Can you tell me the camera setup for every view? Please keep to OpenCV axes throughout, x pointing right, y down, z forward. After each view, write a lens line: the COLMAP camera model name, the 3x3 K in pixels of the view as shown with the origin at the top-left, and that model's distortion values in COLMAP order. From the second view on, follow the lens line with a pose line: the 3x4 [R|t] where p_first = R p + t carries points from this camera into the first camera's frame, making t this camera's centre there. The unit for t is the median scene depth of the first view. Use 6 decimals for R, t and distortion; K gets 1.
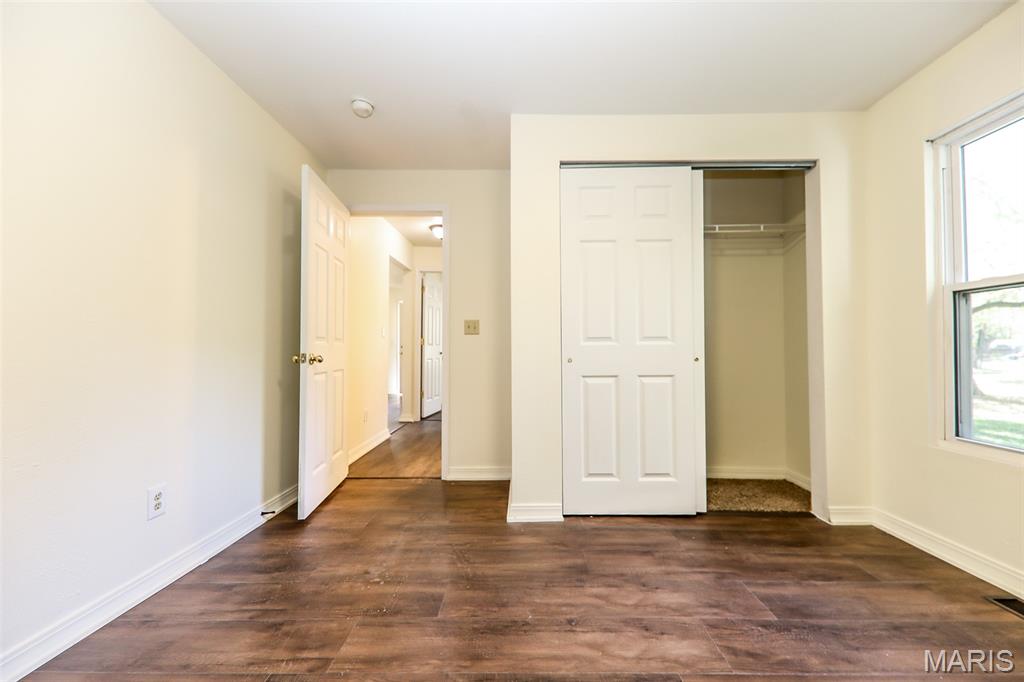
lens RADIAL K [[408.7, 0, 541.8], [0, 408.7, 344.6], [0, 0, 1]] dist [0.011025, -0.008578]
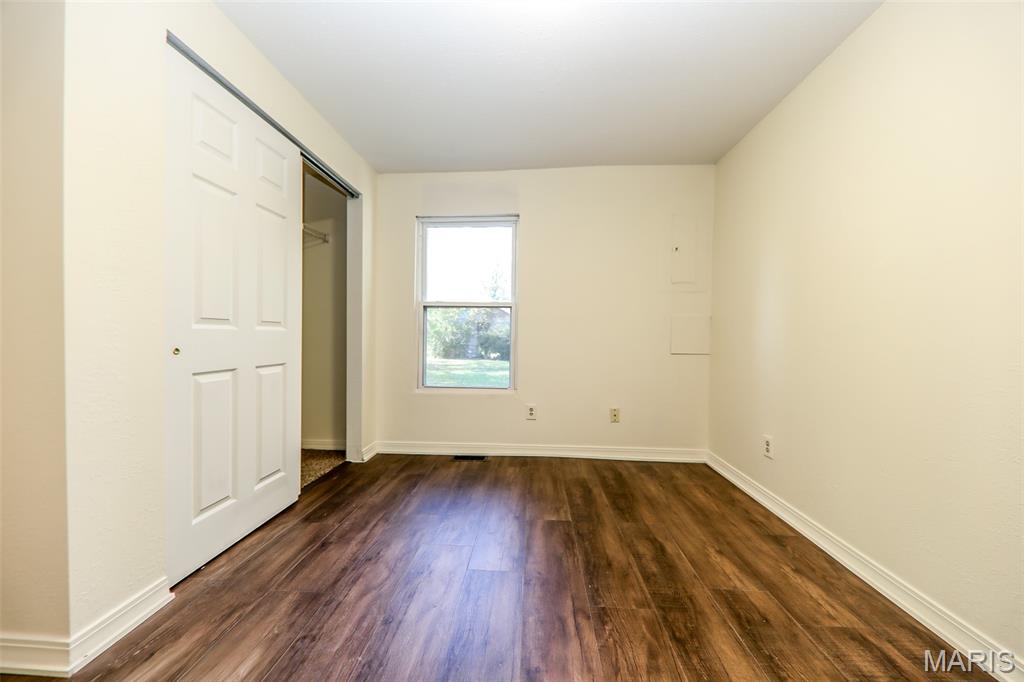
lens RADIAL K [[364.9, 0, 510.3], [0, 364.9, 342.2], [0, 0, 1]] dist [0.010306, -0.005673]
pose [[0.044664, -0.010791, 0.998944, -0.546570], [-0.028602, 0.999518, 0.012076, 0.001447], [-0.998593, -0.029111, 0.044334, 0.492054]]
